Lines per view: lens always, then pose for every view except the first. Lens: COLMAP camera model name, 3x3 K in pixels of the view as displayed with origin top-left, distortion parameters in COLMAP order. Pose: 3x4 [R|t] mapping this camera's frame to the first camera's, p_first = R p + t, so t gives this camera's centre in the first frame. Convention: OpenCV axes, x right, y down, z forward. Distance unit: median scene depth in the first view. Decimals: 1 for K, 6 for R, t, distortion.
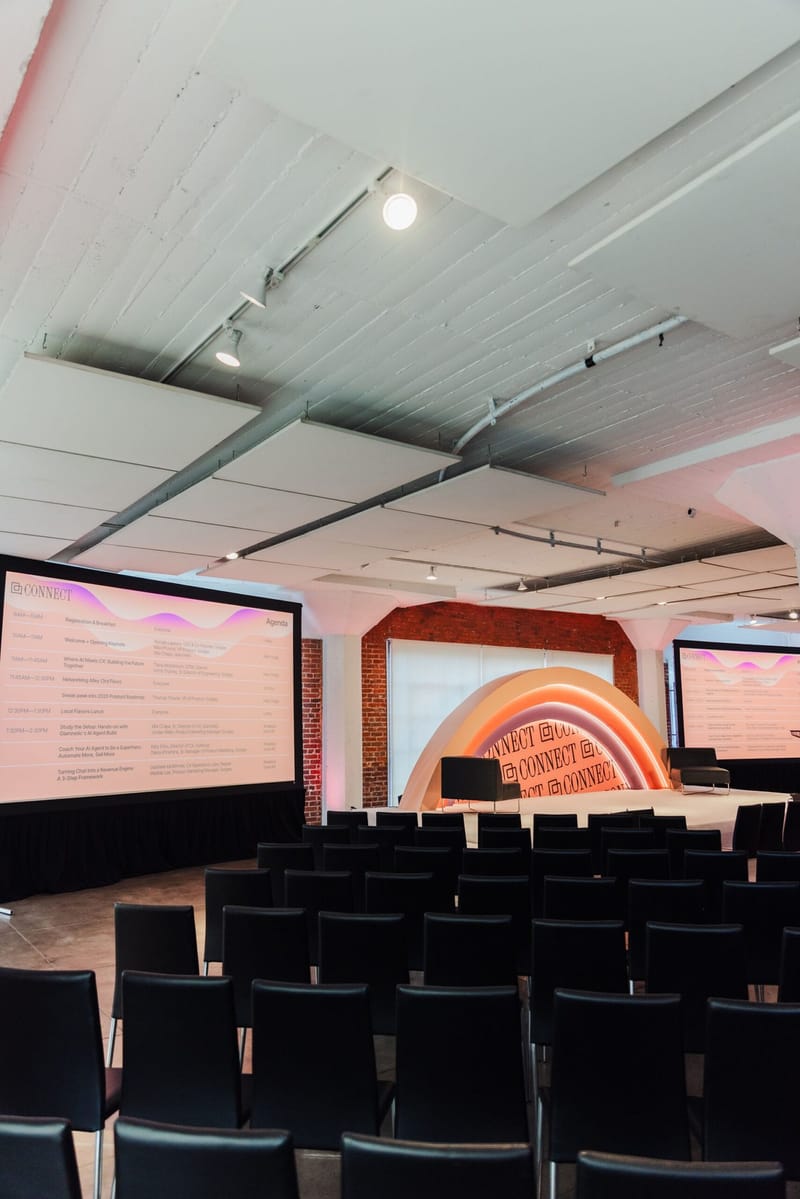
lens RADIAL K [[801.5, 0, 400.0], [0, 801.5, 599.5], [0, 0, 1]] dist [0.002245, 0.000855]
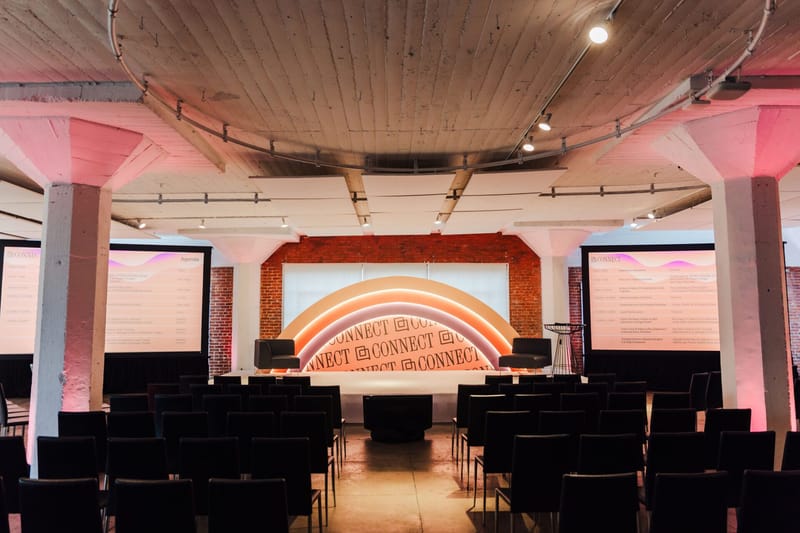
lens RADIAL K [[581.1, 0, 400.0], [0, 581.1, 266.5], [0, 0, 1]] dist [-0.004736, 0.001122]
pose [[0.812506, -0.056713, -0.580187, 0.748241], [0.089005, 0.995656, 0.027320, 0.040620], [0.576118, -0.073838, 0.814025, 0.203673]]
